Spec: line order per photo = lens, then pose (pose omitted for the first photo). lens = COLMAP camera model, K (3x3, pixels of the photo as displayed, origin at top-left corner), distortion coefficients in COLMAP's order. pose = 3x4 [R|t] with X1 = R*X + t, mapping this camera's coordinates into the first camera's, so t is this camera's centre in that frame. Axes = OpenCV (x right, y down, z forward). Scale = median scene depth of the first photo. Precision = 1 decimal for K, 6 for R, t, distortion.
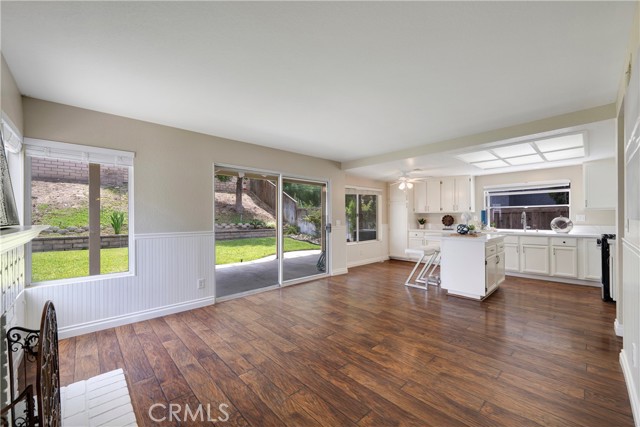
lens RADIAL K [[256.2, 0, 317.7], [0, 256.2, 214.9], [0, 0, 1]] dist [-0.001956, -0.000225]
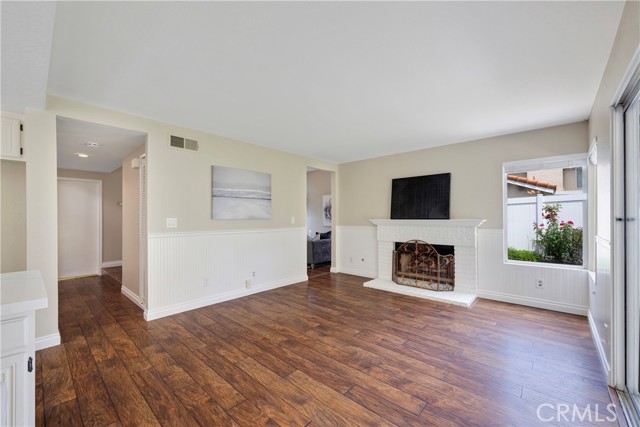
lens RADIAL K [[256.2, 0, 318.4], [0, 256.2, 216.4], [0, 0, 1]] dist [-0.001956, -0.000225]
pose [[-0.996313, 0.011437, -0.085029, 0.143833], [0.012209, 0.999889, -0.008569, 0.006809], [0.084921, -0.009576, -0.996342, 1.013168]]
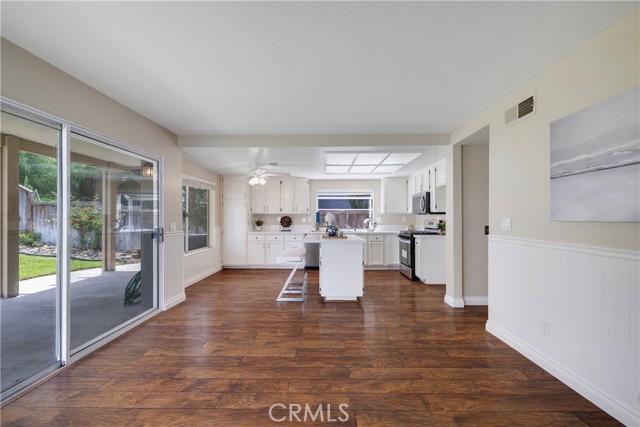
lens RADIAL K [[256.2, 0, 318.5], [0, 256.2, 217.1], [0, 0, 1]] dist [-0.001956, -0.000225]
pose [[0.690009, 0.006710, 0.723770, -0.140445], [-0.010387, 0.999946, 0.000632, 0.003590], [-0.723727, -0.007954, 0.690041, 0.293332]]
